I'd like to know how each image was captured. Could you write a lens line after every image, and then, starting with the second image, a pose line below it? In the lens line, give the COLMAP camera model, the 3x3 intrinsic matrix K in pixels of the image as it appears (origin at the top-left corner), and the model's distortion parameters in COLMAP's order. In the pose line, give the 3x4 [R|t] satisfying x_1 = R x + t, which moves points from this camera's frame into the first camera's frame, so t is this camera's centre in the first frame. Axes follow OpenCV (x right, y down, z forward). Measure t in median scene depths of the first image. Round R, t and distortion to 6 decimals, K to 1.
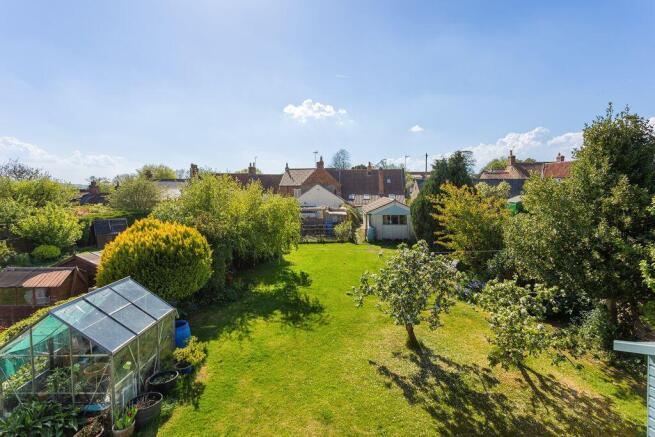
lens RADIAL K [[321.3, 0, 327.9], [0, 321.3, 200.7], [0, 0, 1]] dist [0.031720, 0.000124]
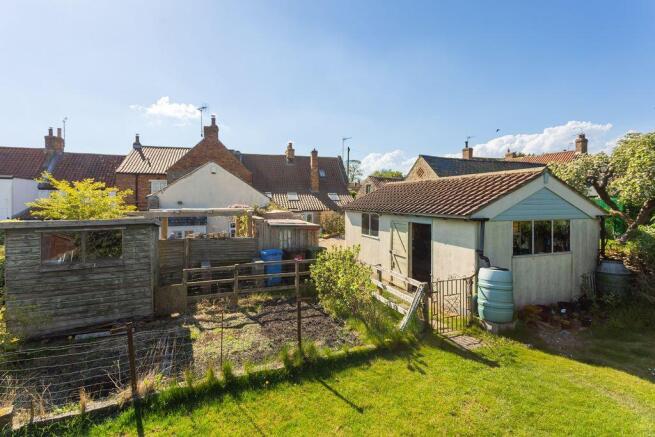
lens RADIAL K [[321.3, 0, 327.9], [0, 321.3, 200.7], [0, 0, 1]] dist [0.031720, 0.000124]
pose [[0.916434, 0.019639, 0.399704, -0.051308], [-0.001712, 0.998978, -0.045160, 0.019733], [-0.400183, 0.040702, 0.915531, 0.404427]]
